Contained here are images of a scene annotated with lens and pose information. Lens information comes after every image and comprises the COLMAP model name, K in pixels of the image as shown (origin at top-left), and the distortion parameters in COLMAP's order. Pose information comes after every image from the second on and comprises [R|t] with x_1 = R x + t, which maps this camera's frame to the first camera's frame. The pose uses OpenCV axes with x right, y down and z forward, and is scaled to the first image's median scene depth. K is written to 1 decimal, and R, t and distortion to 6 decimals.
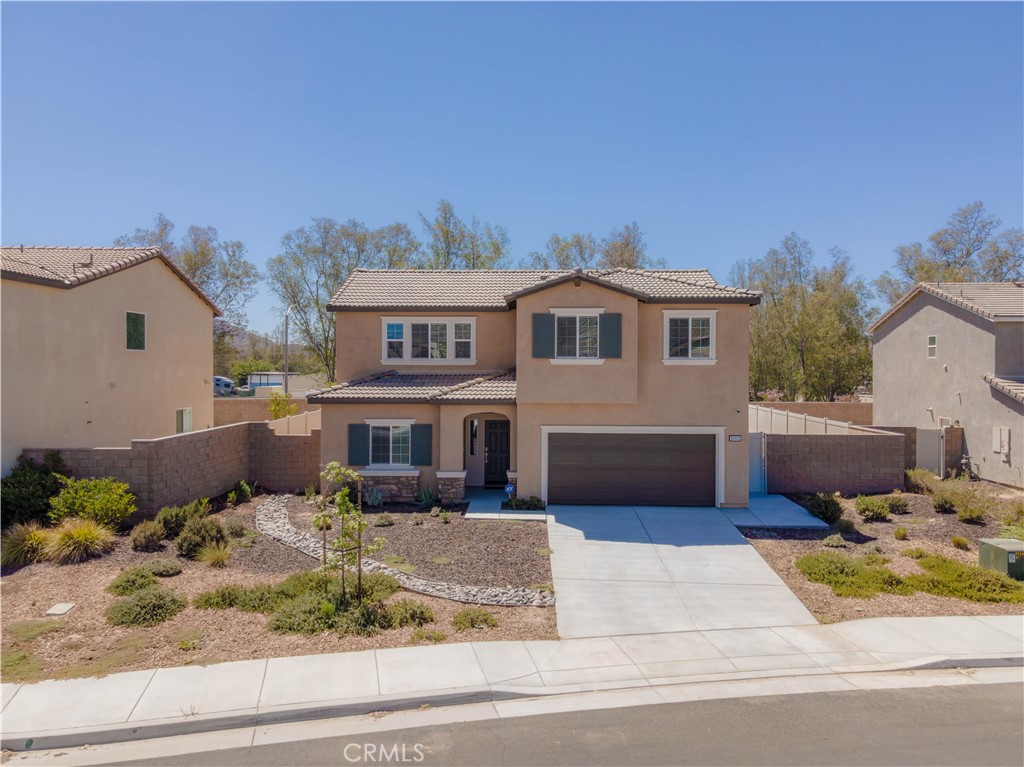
lens RADIAL K [[743.7, 0, 520.8], [0, 743.7, 382.2], [0, 0, 1]] dist [0.040429, 0.000832]
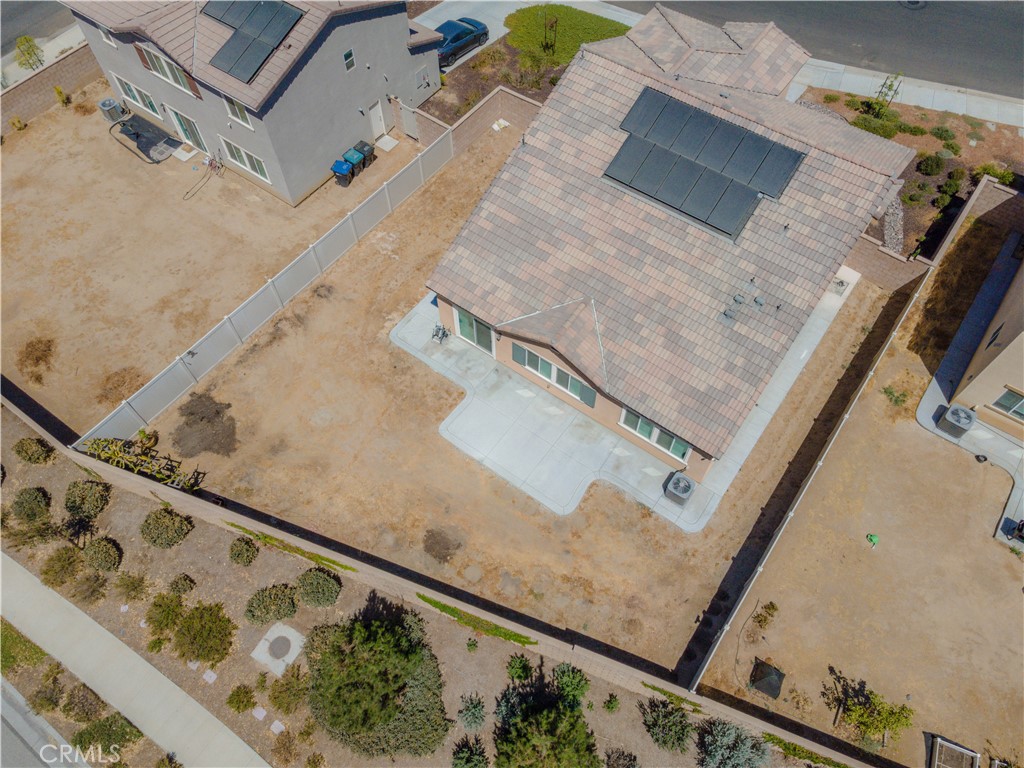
lens RADIAL K [[730.9, 0, 516.5], [0, 730.9, 378.2], [0, 0, 1]] dist [0.044551, 0.001319]
pose [[-0.817457, -0.485626, 0.309727, -0.296931], [0.014741, 0.519916, 0.854090, -1.003801], [-0.575801, 0.702748, -0.417851, 2.266994]]
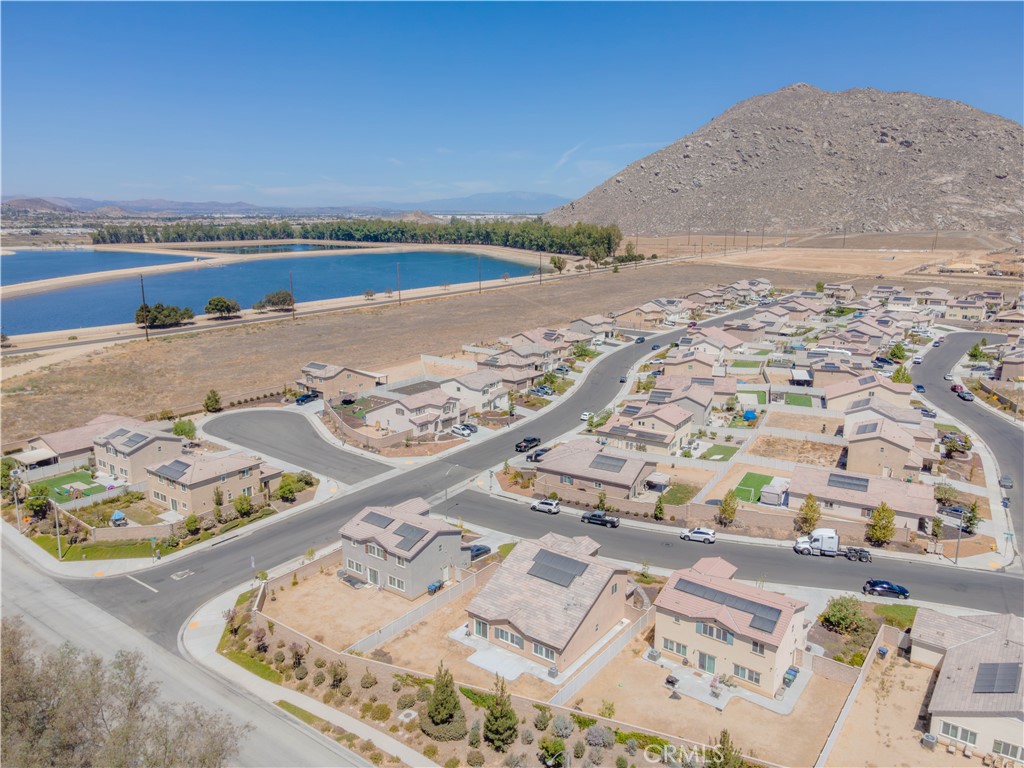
lens RADIAL K [[730.9, 0, 516.5], [0, 730.9, 378.2], [0, 0, 1]] dist [0.044551, 0.001319]
pose [[-0.811912, -0.122804, 0.570717, -1.847284], [0.014286, 0.973152, 0.229721, -1.952110], [-0.583605, 0.194667, -0.788359, 4.220849]]
